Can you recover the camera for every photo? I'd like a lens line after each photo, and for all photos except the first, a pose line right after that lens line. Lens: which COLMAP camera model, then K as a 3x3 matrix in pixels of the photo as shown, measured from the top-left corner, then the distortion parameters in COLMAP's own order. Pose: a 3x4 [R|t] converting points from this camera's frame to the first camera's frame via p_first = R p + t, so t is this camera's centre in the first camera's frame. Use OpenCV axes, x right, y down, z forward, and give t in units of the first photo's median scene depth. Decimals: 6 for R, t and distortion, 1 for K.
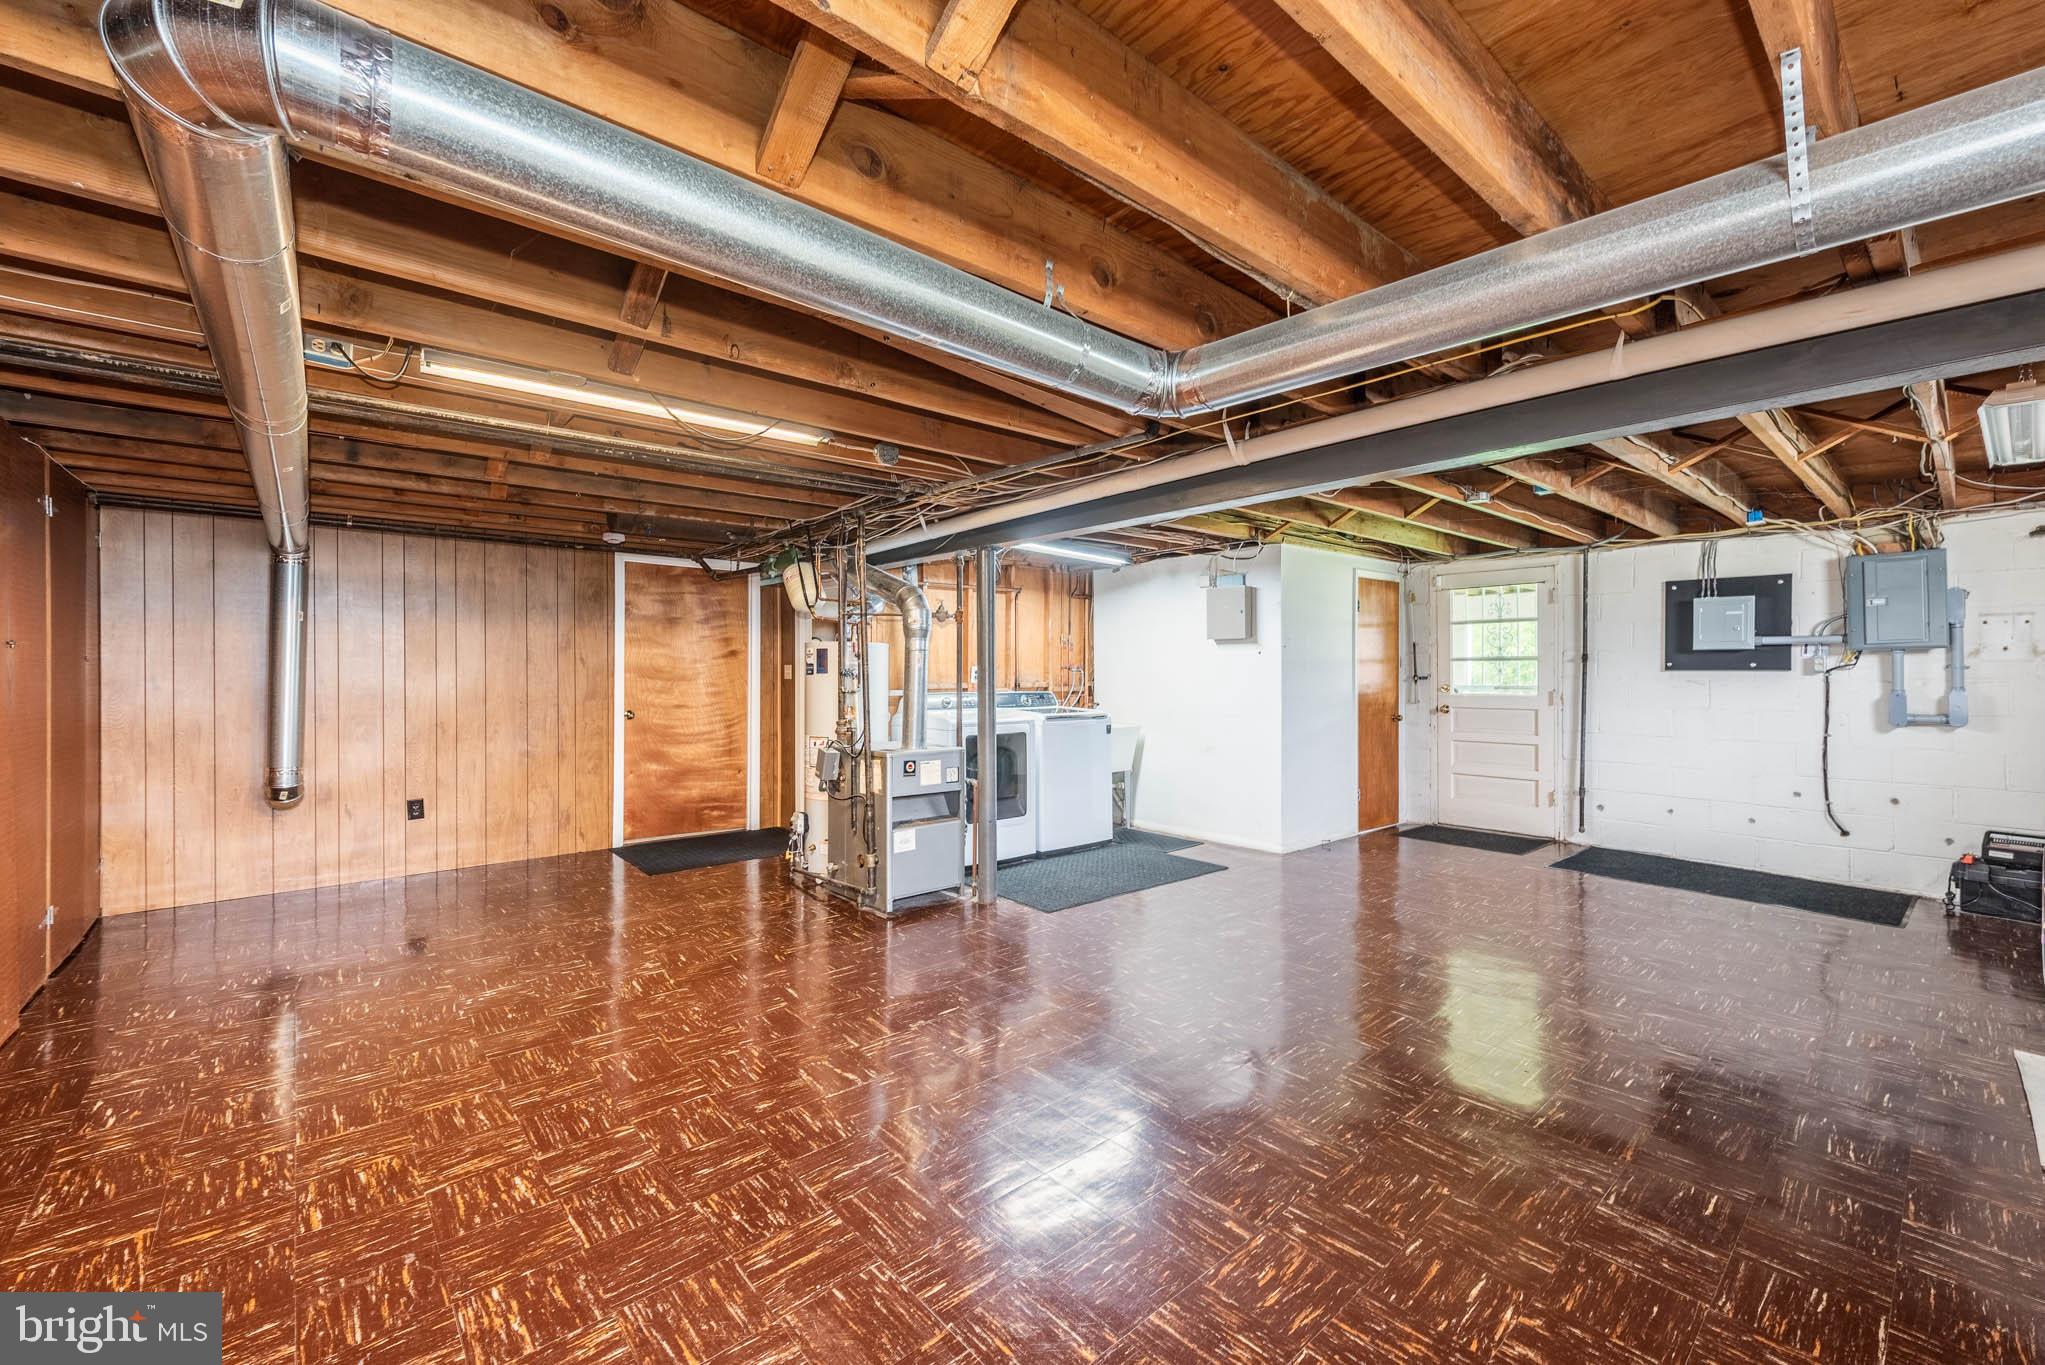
lens RADIAL K [[810.7, 0, 1009.7], [0, 810.7, 682.6], [0, 0, 1]] dist [0.001119, -0.000141]
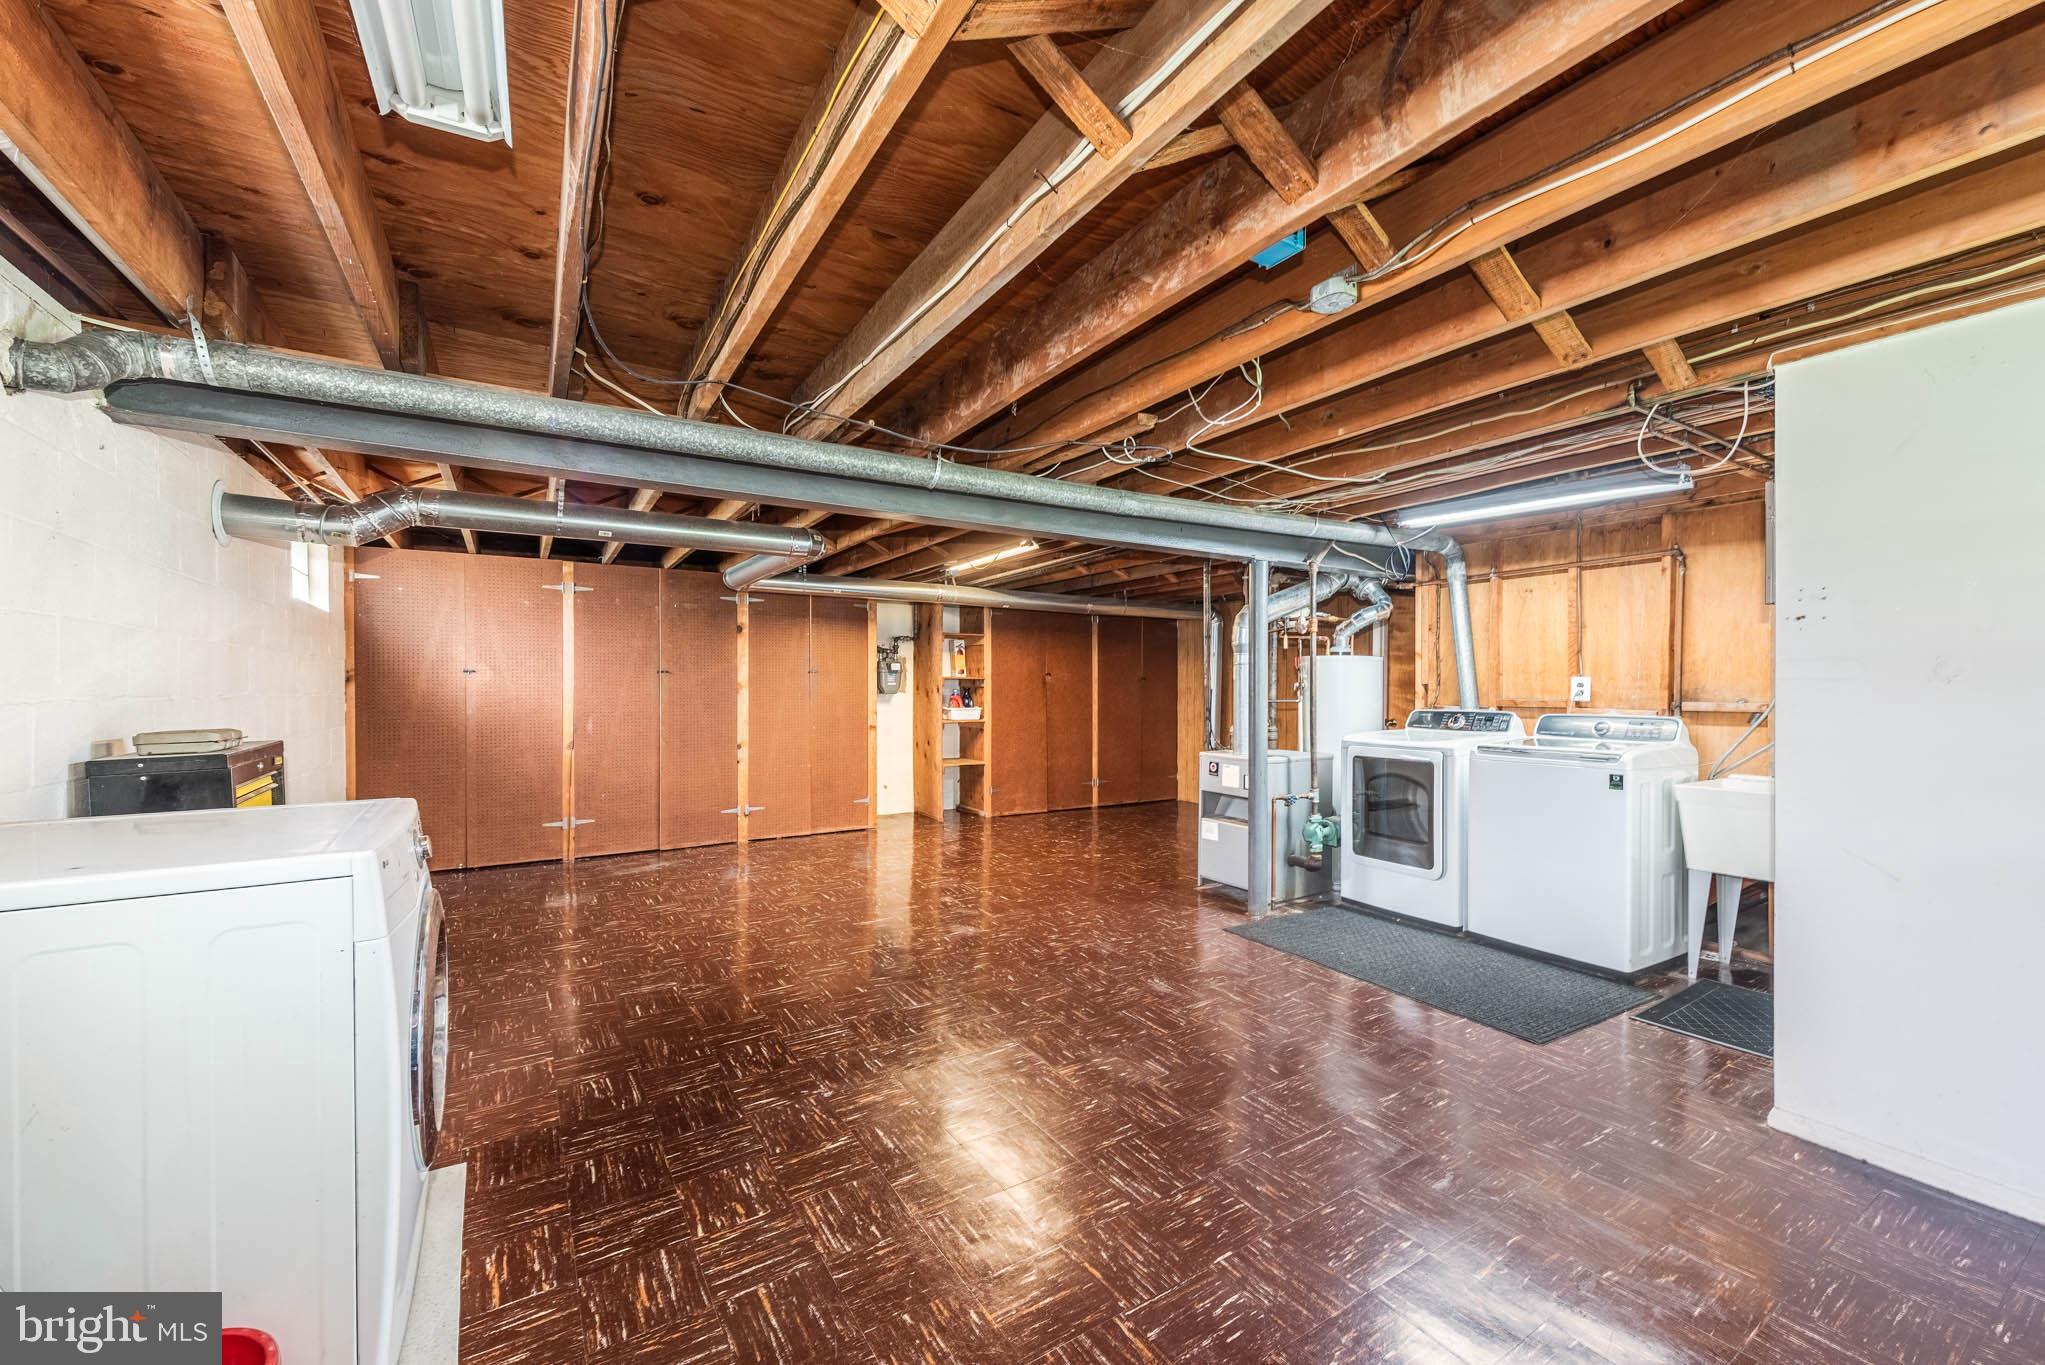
lens RADIAL K [[810.7, 0, 1009.7], [0, 810.7, 682.6], [0, 0, 1]] dist [0.001119, -0.000141]
pose [[-0.156891, -0.007284, -0.987589, 1.042709], [-0.015305, 0.999871, -0.004944, -0.006801], [0.987497, 0.014339, -0.156982, 0.876126]]
